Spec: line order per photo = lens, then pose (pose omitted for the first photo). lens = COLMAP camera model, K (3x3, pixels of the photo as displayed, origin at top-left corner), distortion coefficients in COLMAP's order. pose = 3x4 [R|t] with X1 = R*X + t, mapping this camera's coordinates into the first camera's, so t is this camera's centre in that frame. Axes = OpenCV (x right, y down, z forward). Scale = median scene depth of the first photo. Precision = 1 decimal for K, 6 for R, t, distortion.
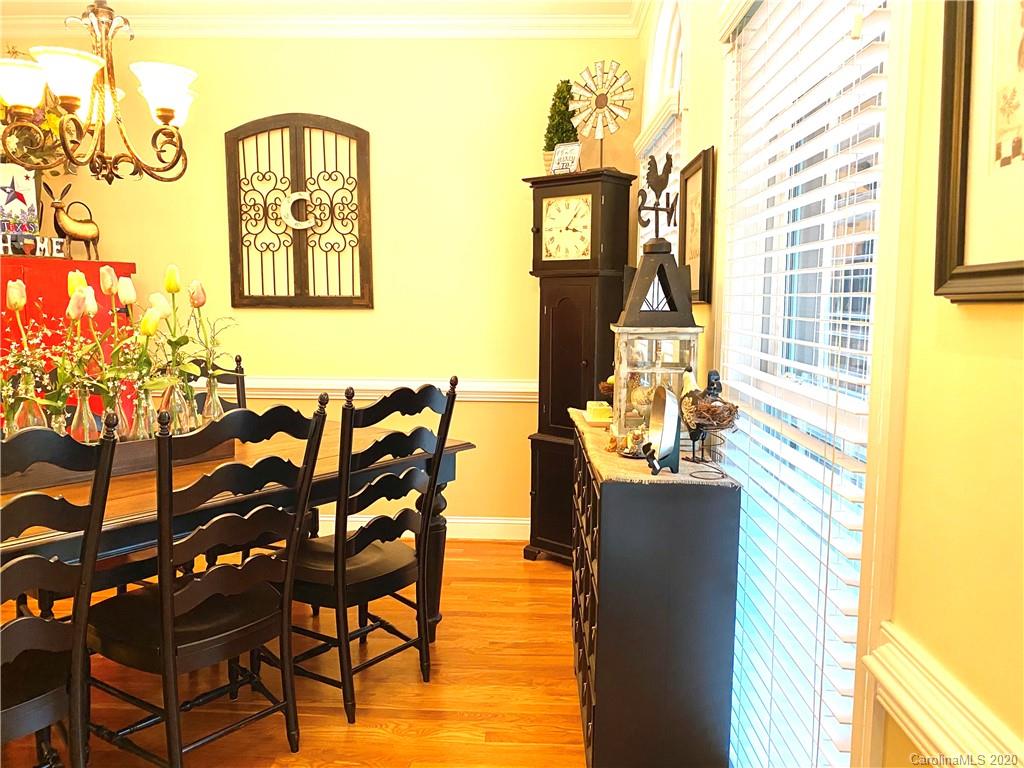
lens RADIAL K [[777.4, 0, 514.1], [0, 777.4, 377.3], [0, 0, 1]] dist [0.036767, -0.071808]
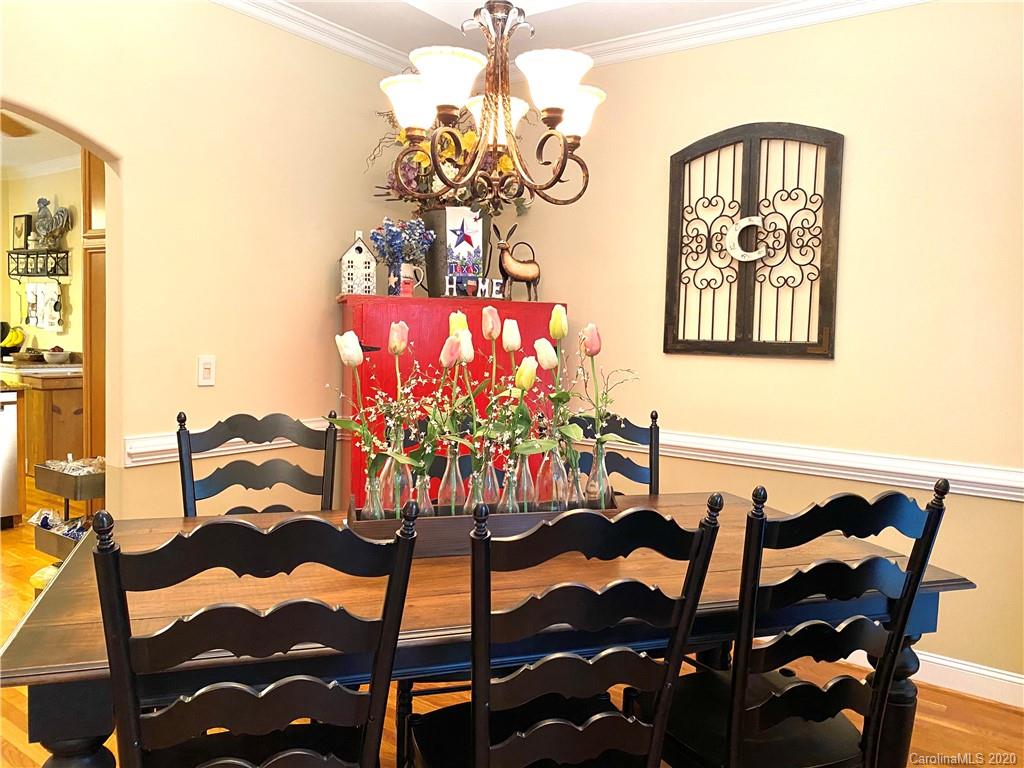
lens RADIAL K [[777.4, 0, 512.7], [0, 777.4, 385.0], [0, 0, 1]] dist [0.036767, -0.071808]
pose [[0.829279, 0.050564, -0.556542, -0.013641], [-0.073854, 0.997079, -0.019458, -0.027432], [0.553933, 0.057239, 0.830592, 0.205671]]
